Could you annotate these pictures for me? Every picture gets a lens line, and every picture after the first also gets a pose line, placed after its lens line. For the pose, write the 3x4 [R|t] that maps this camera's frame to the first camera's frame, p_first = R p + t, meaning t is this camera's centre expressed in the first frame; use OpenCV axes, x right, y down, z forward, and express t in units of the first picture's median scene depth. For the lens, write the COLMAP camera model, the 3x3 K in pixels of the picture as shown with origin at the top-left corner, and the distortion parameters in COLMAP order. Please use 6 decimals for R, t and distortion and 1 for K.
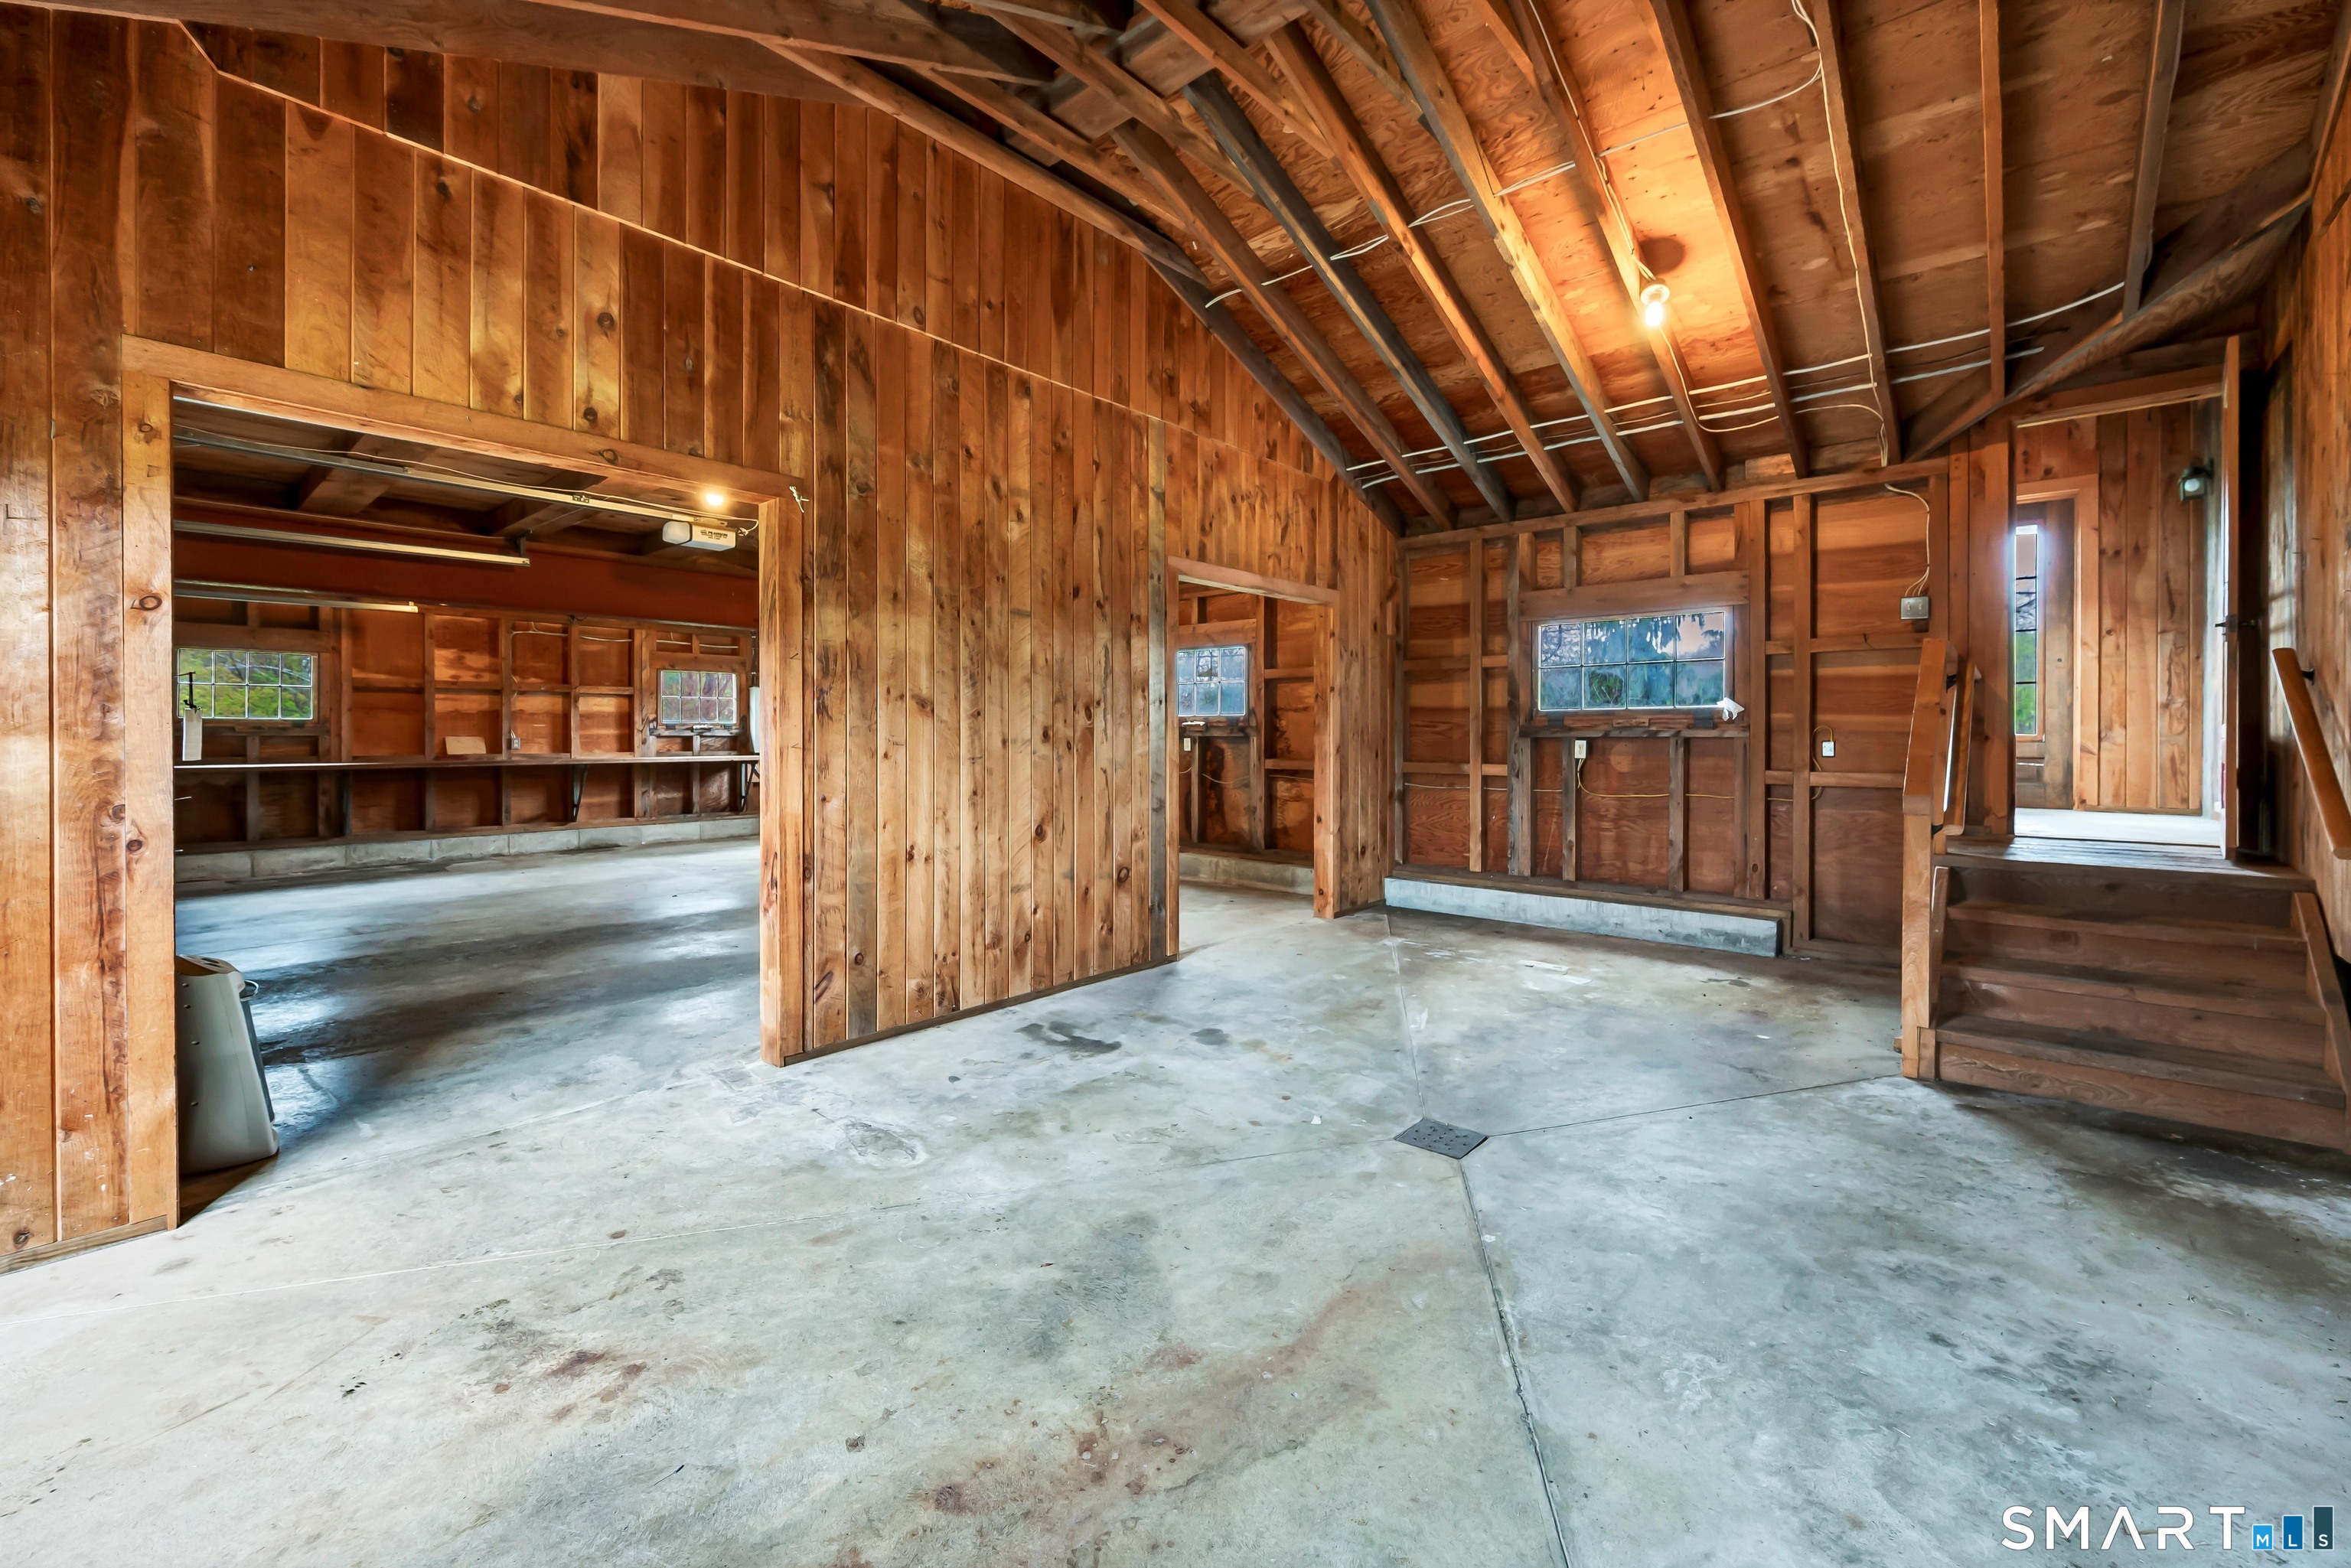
lens RADIAL K [[945.9, 0, 1164.6], [0, 945.9, 736.1], [0, 0, 1]] dist [-0.000594, -0.000601]
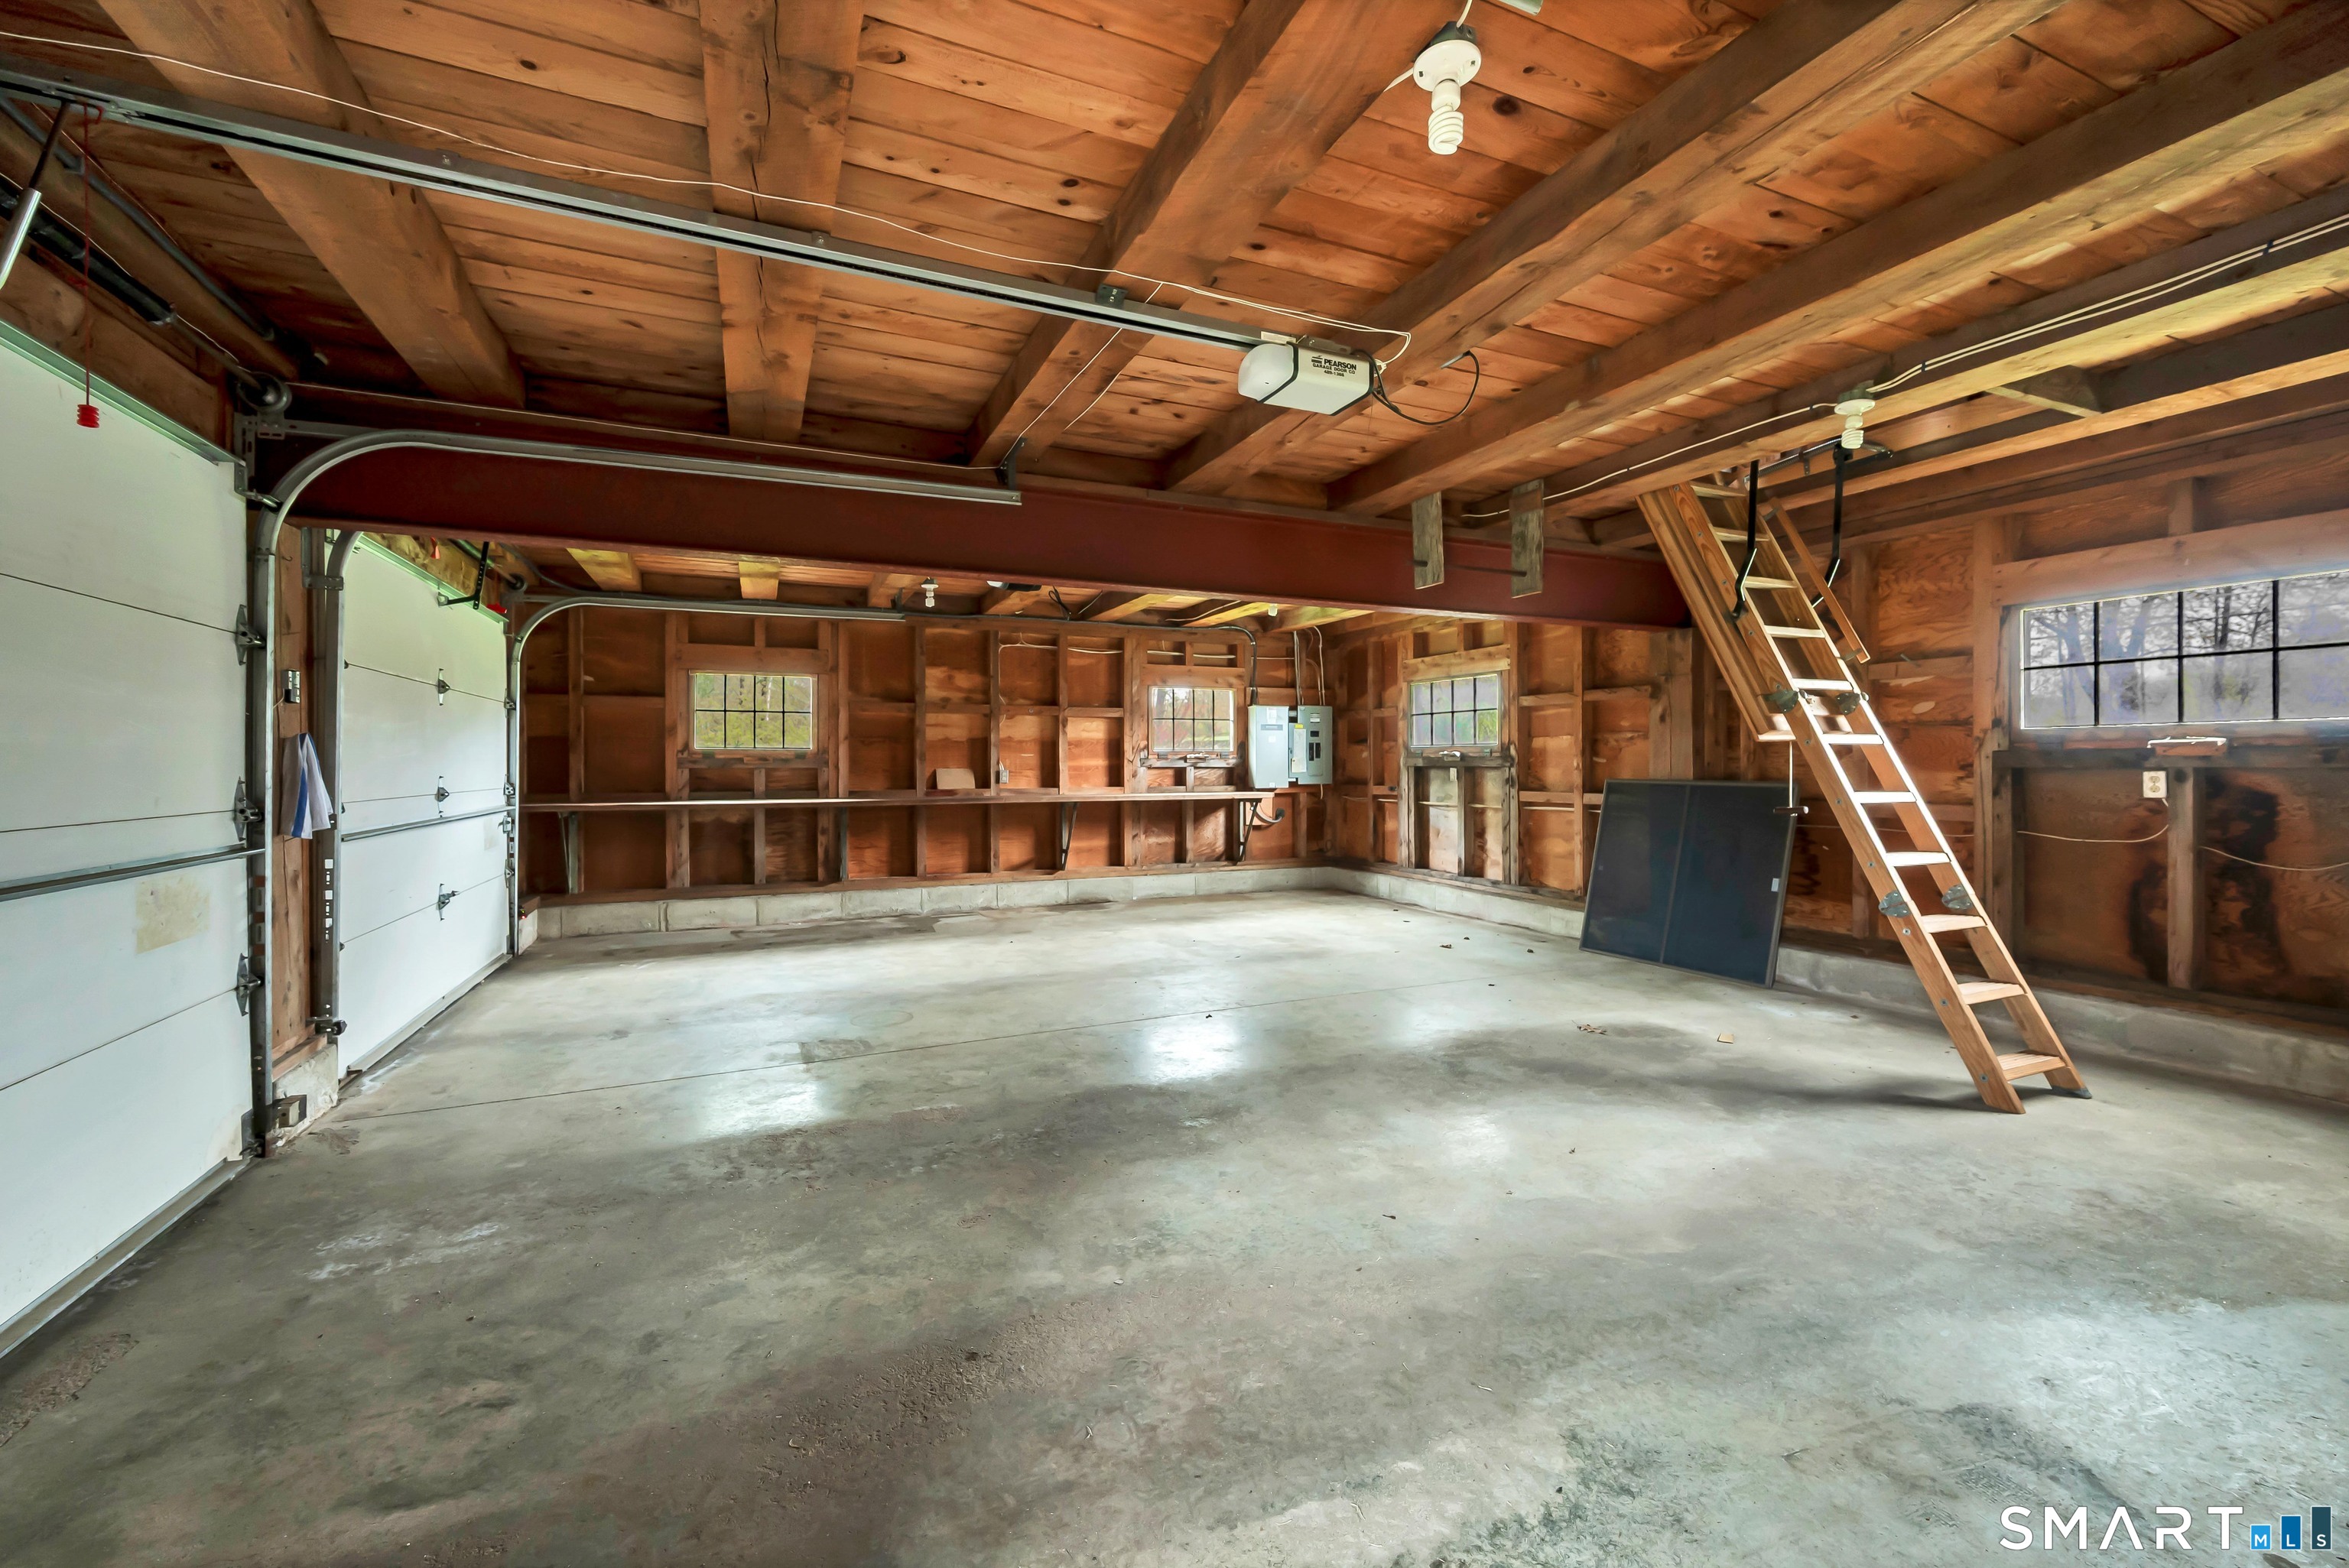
lens RADIAL K [[945.0, 0, 1166.3], [0, 945.0, 770.1], [0, 0, 1]] dist [-0.000594, -0.000601]
pose [[0.907936, 0.000257, -0.419108, -0.192536], [0.001406, 0.999992, 0.003660, -0.000923], [0.419106, -0.003912, 0.907929, 0.282298]]
